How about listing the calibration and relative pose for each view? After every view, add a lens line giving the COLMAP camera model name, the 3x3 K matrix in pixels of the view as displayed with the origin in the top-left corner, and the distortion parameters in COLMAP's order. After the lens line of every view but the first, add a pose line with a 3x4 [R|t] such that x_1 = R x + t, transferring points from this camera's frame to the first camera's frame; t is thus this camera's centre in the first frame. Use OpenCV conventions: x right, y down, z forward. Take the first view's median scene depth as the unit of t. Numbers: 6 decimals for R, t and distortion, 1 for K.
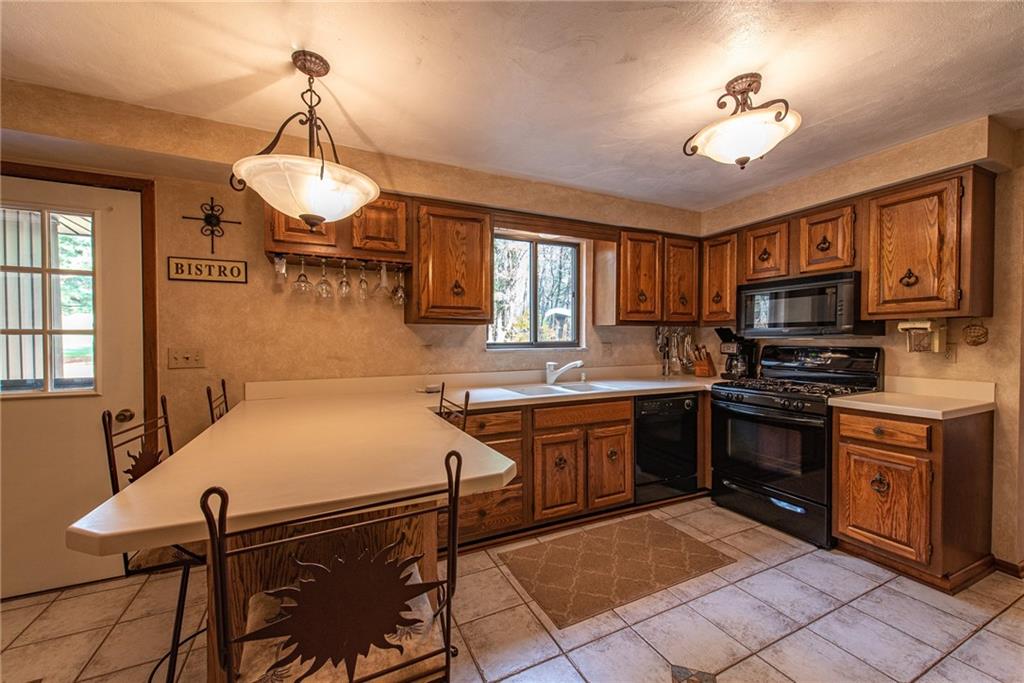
lens RADIAL K [[403.3, 0, 515.2], [0, 403.3, 342.2], [0, 0, 1]] dist [0.003696, -0.000043]
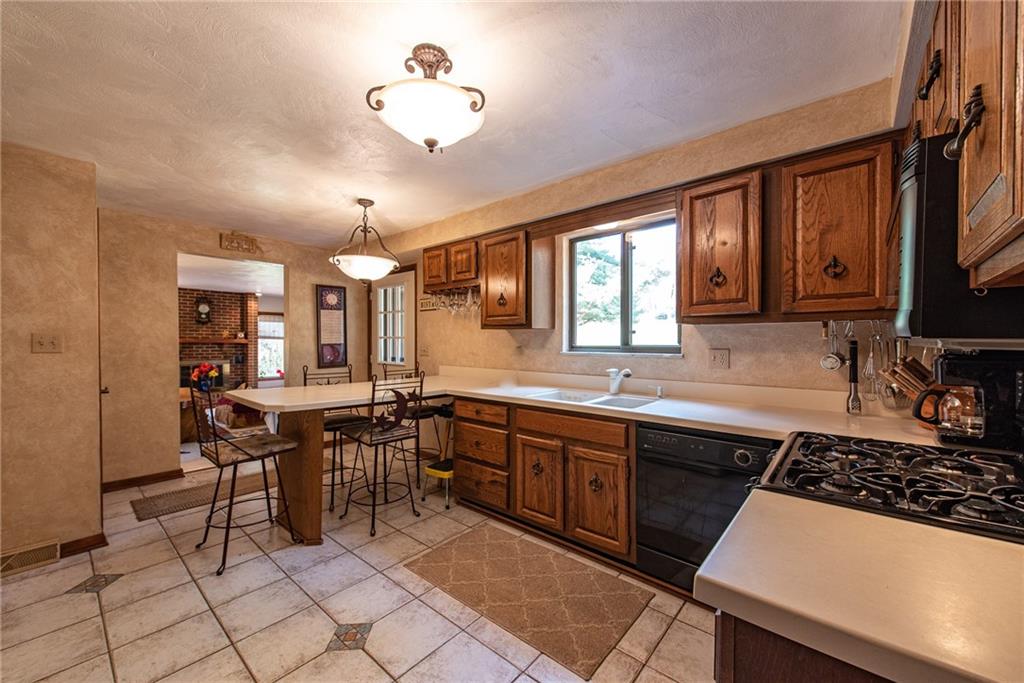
lens RADIAL K [[403.3, 0, 515.0], [0, 403.3, 342.4], [0, 0, 1]] dist [0.003696, -0.000043]
pose [[0.391523, 0.007255, -0.920140, 0.932819], [-0.012178, 0.999922, 0.002702, -0.008891], [0.920088, 0.010148, 0.391581, 0.529330]]
